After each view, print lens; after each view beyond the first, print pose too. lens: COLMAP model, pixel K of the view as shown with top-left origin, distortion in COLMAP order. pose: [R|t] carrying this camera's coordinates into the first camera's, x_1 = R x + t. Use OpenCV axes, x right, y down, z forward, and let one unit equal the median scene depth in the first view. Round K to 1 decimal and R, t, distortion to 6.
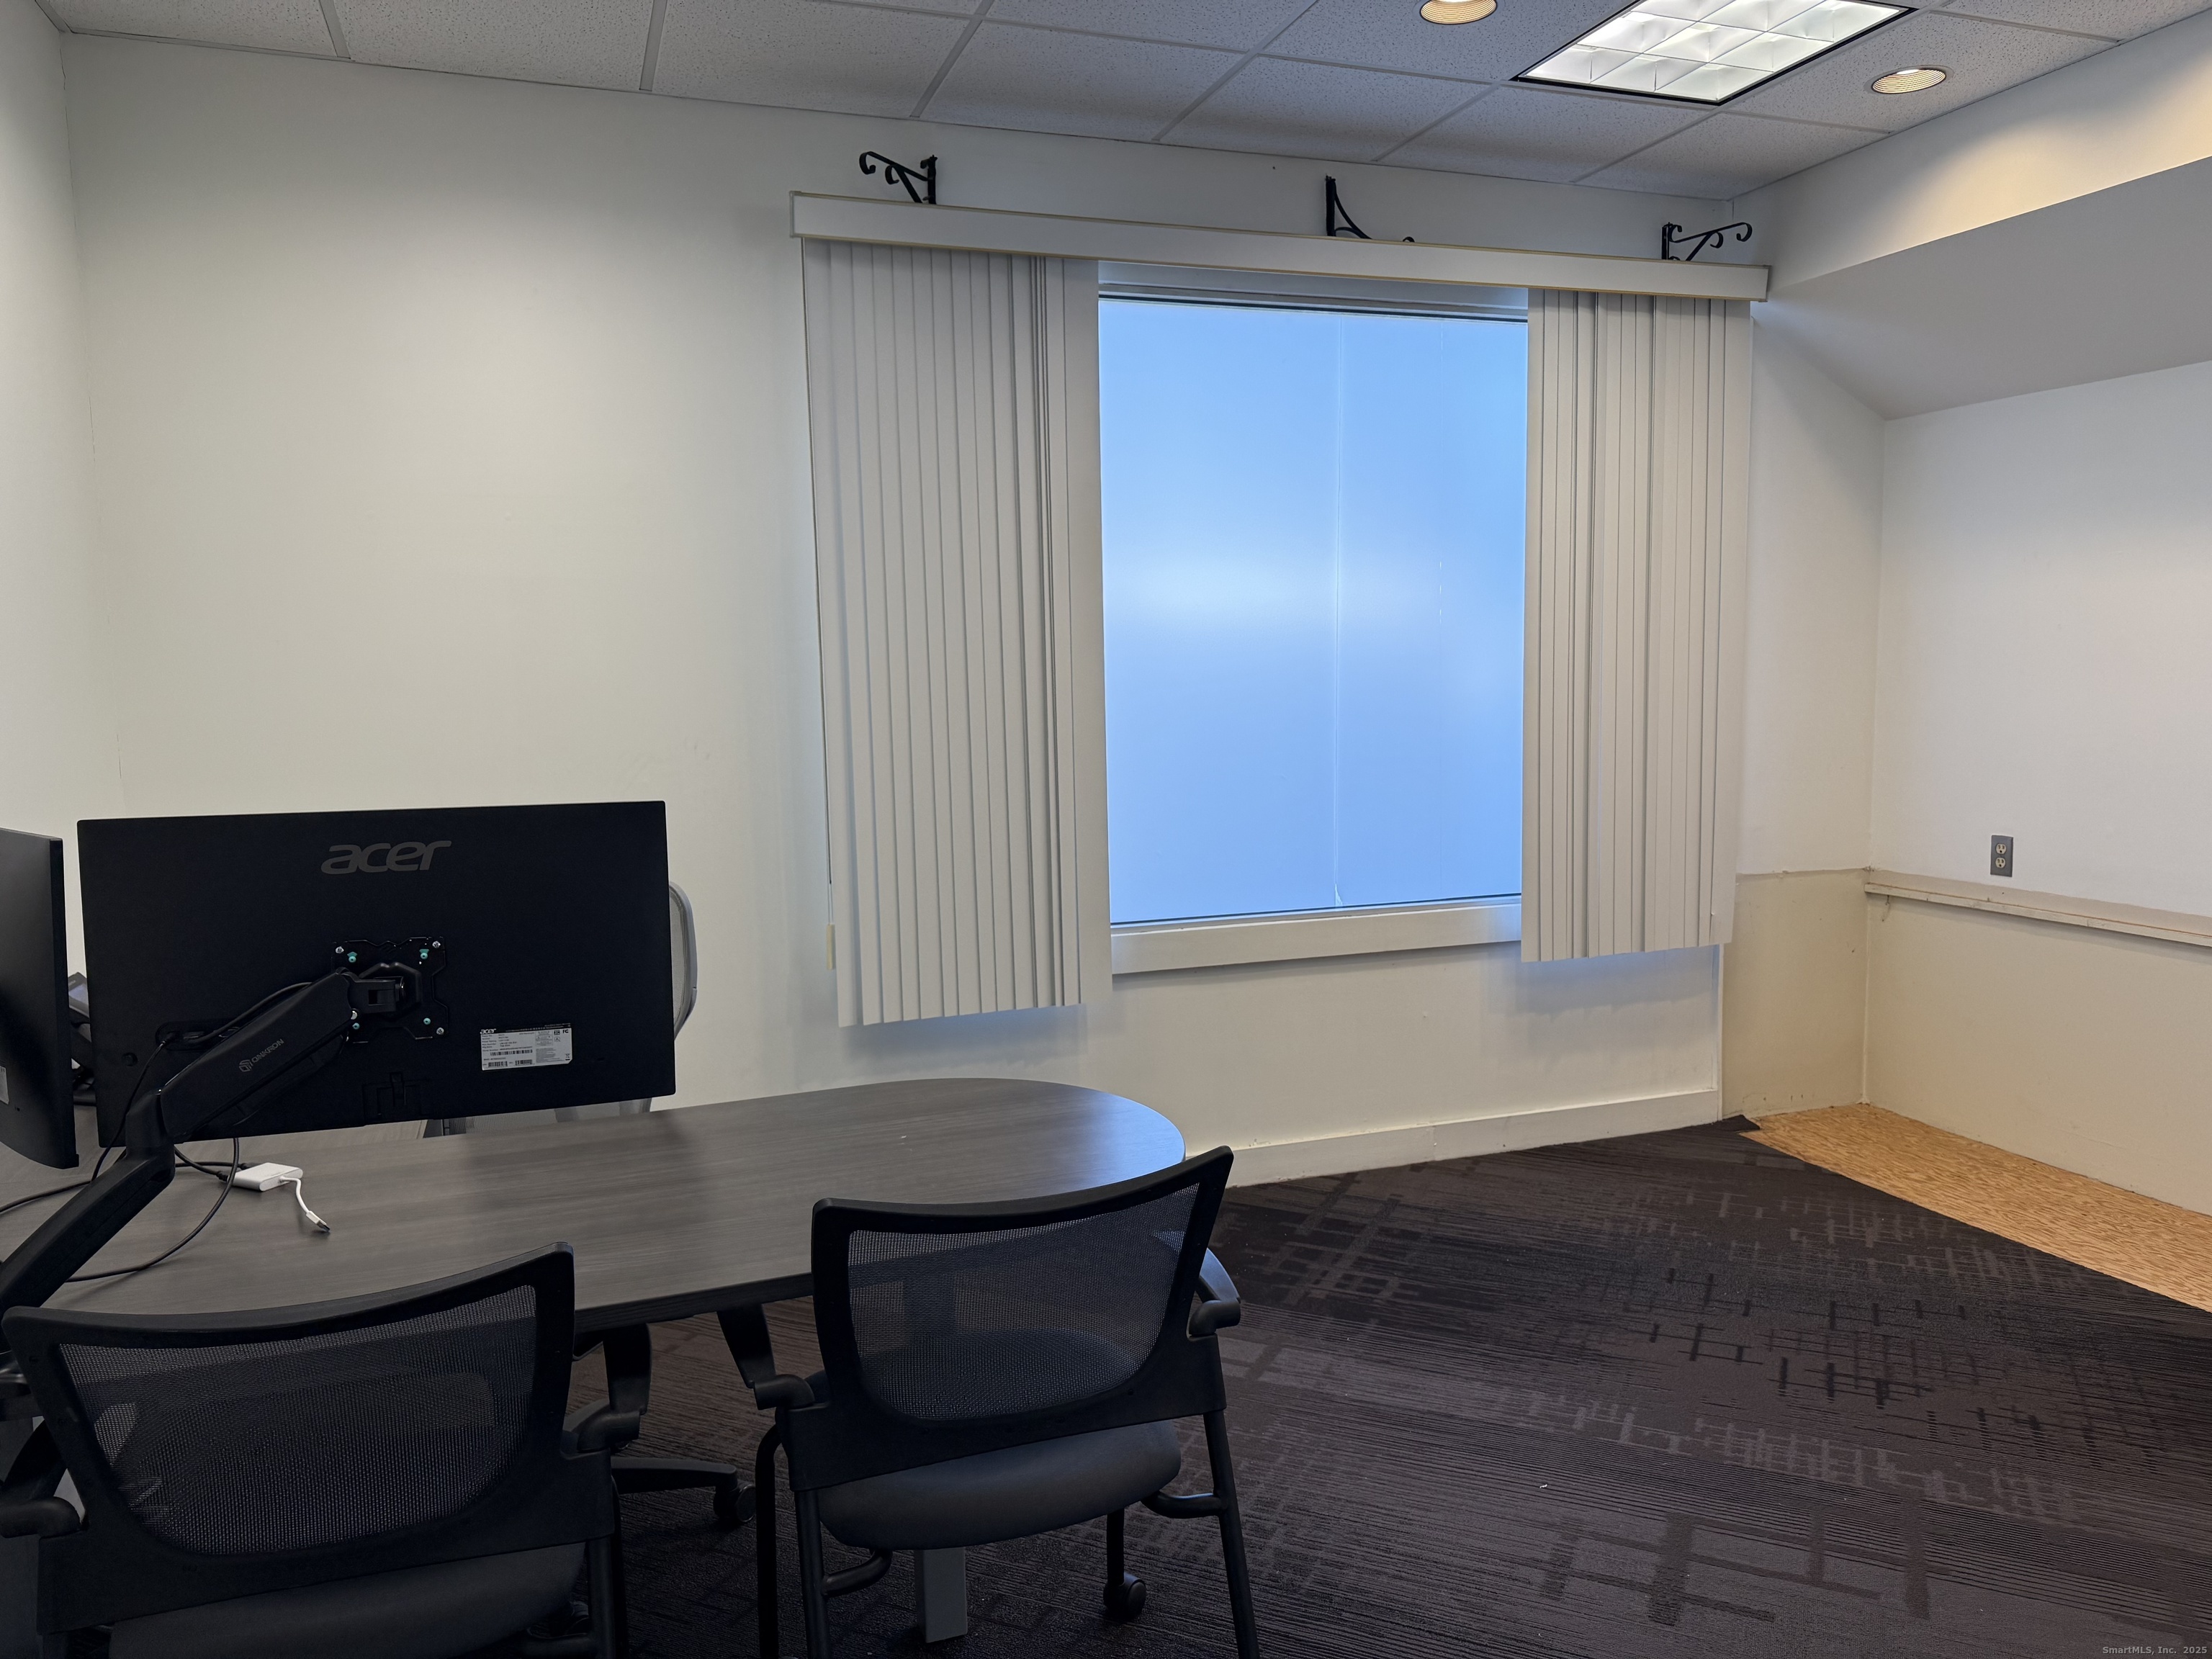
lens RADIAL K [[1546.6, 0, 1106.0], [0, 1546.6, 829.5], [0, 0, 1]] dist [0.026572, -0.059526]
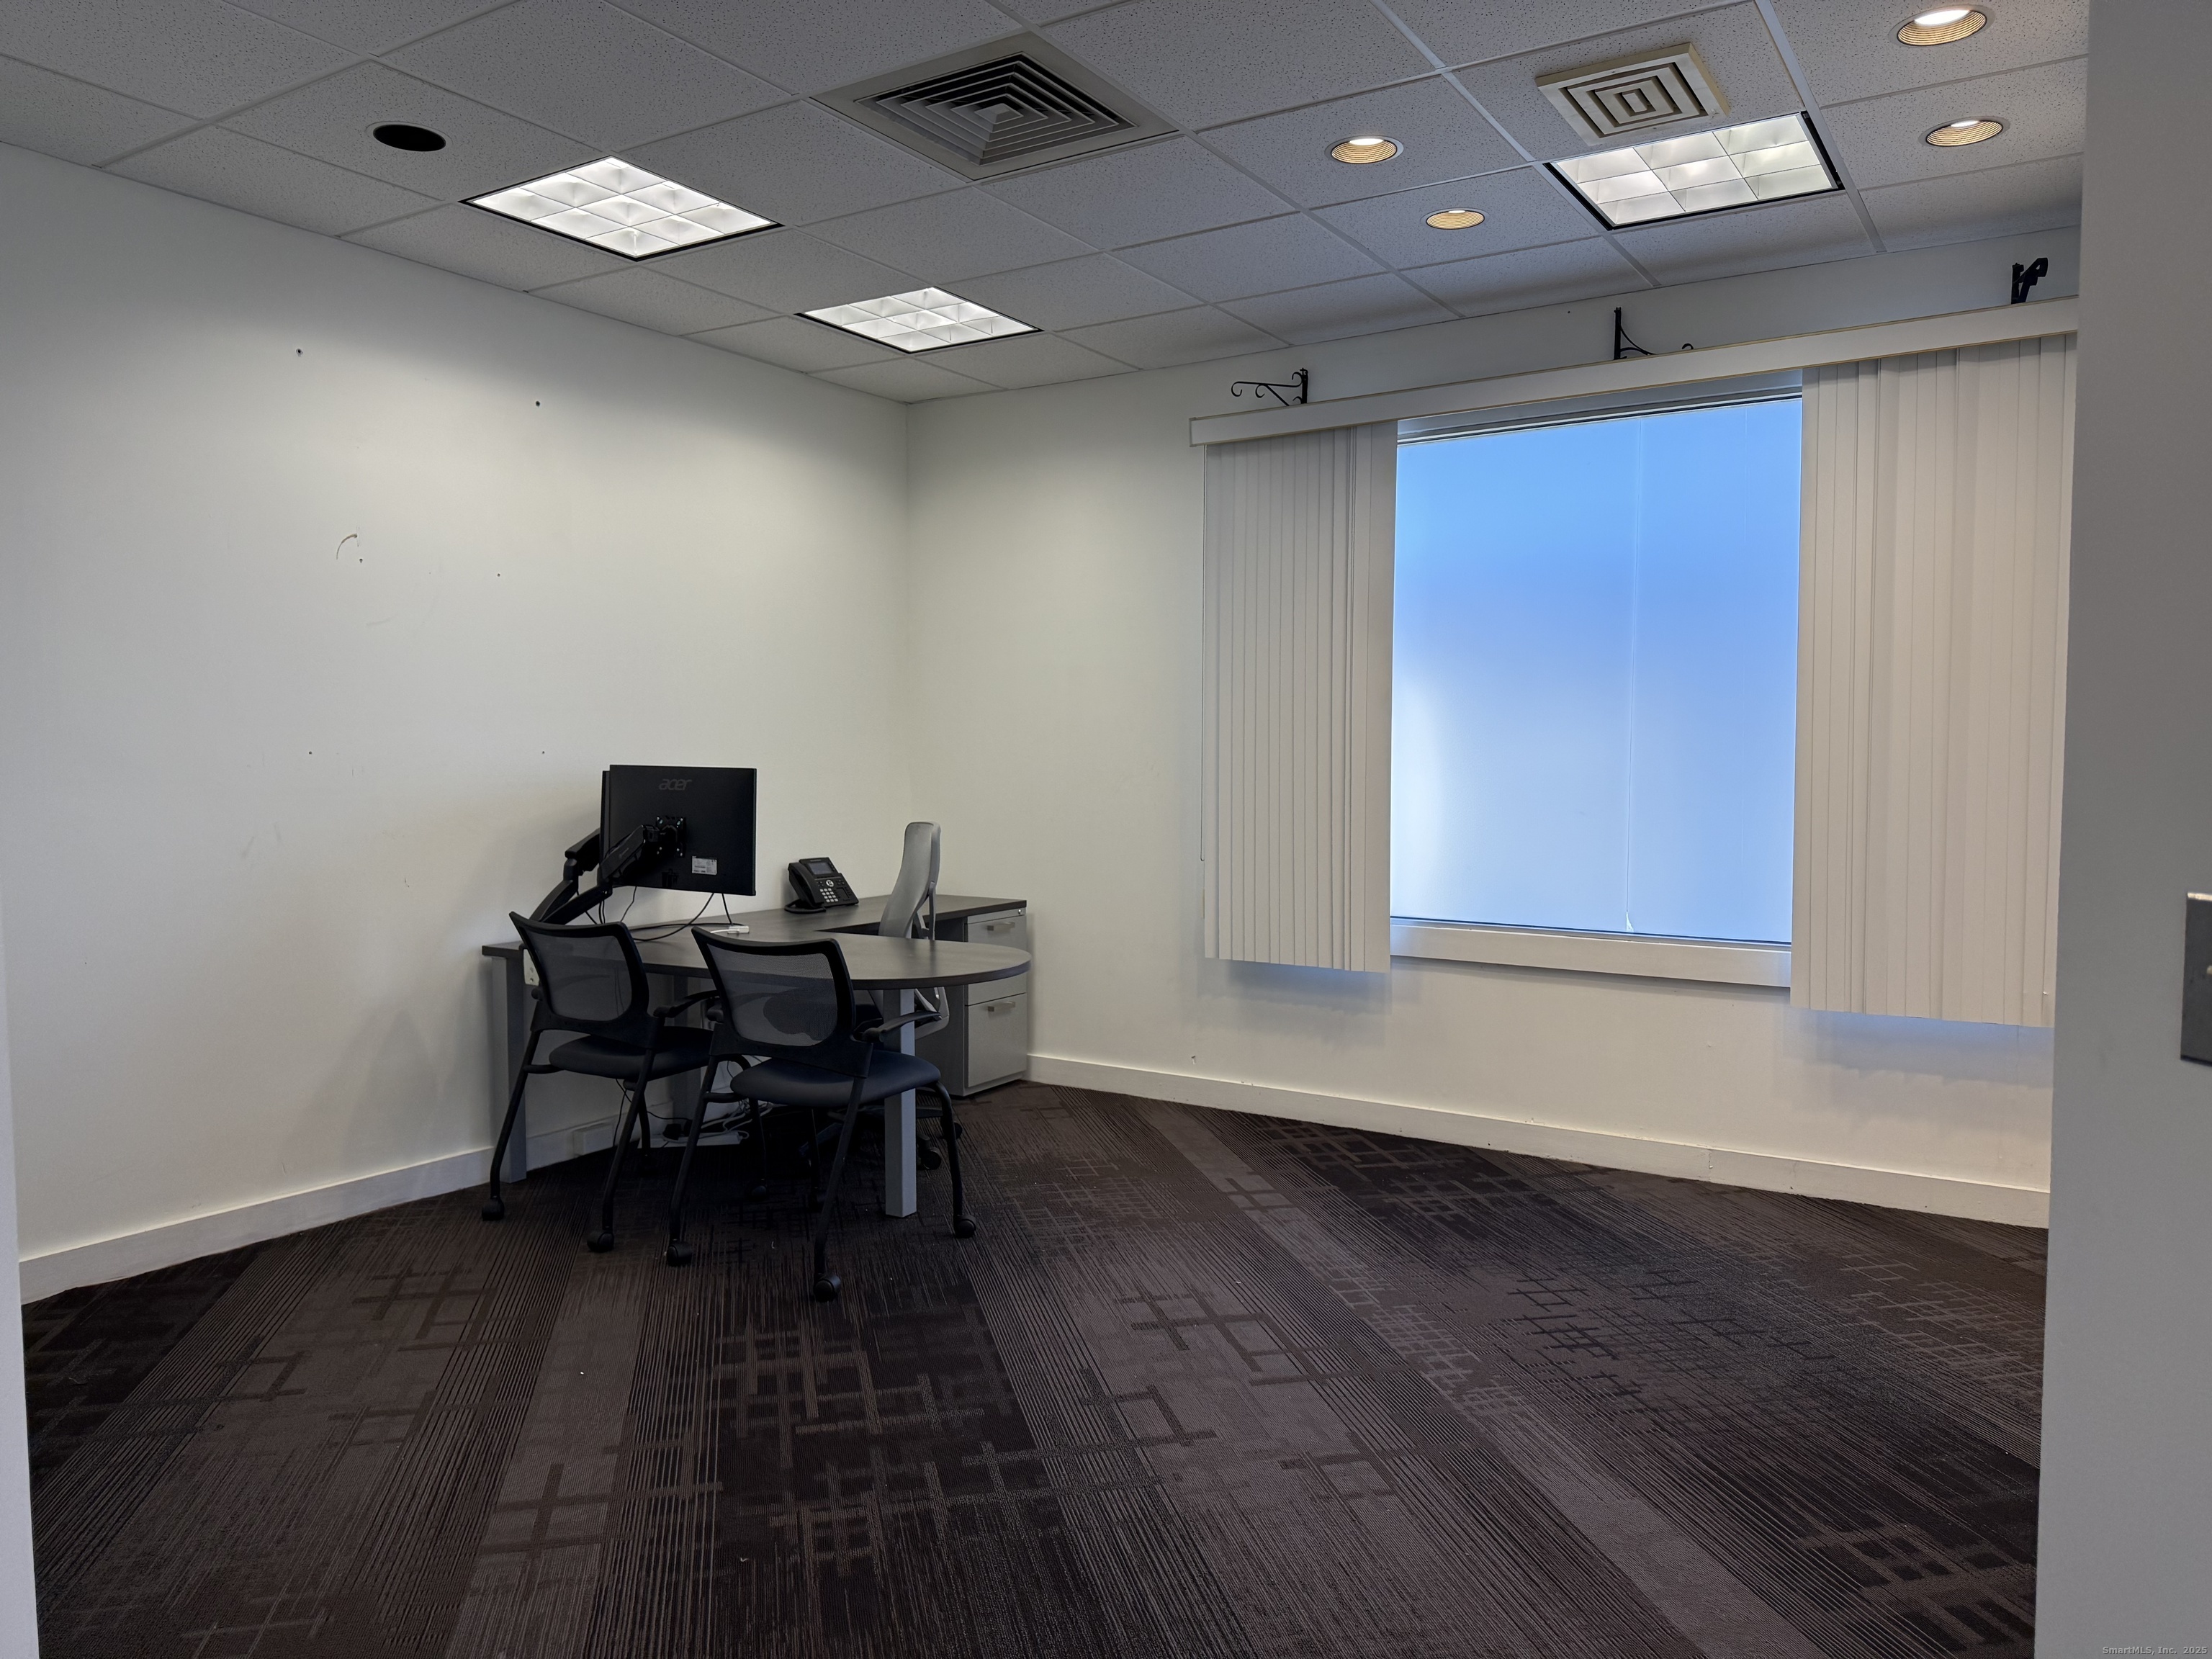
lens RADIAL K [[1546.6, 0, 1106.0], [0, 1546.6, 829.5], [0, 0, 1]] dist [0.026572, -0.059526]
pose [[0.611453, 0.054845, -0.789378, 0.910760], [-0.092502, 0.995709, -0.002471, 0.014419], [0.785856, 0.074530, 0.613903, -0.004625]]
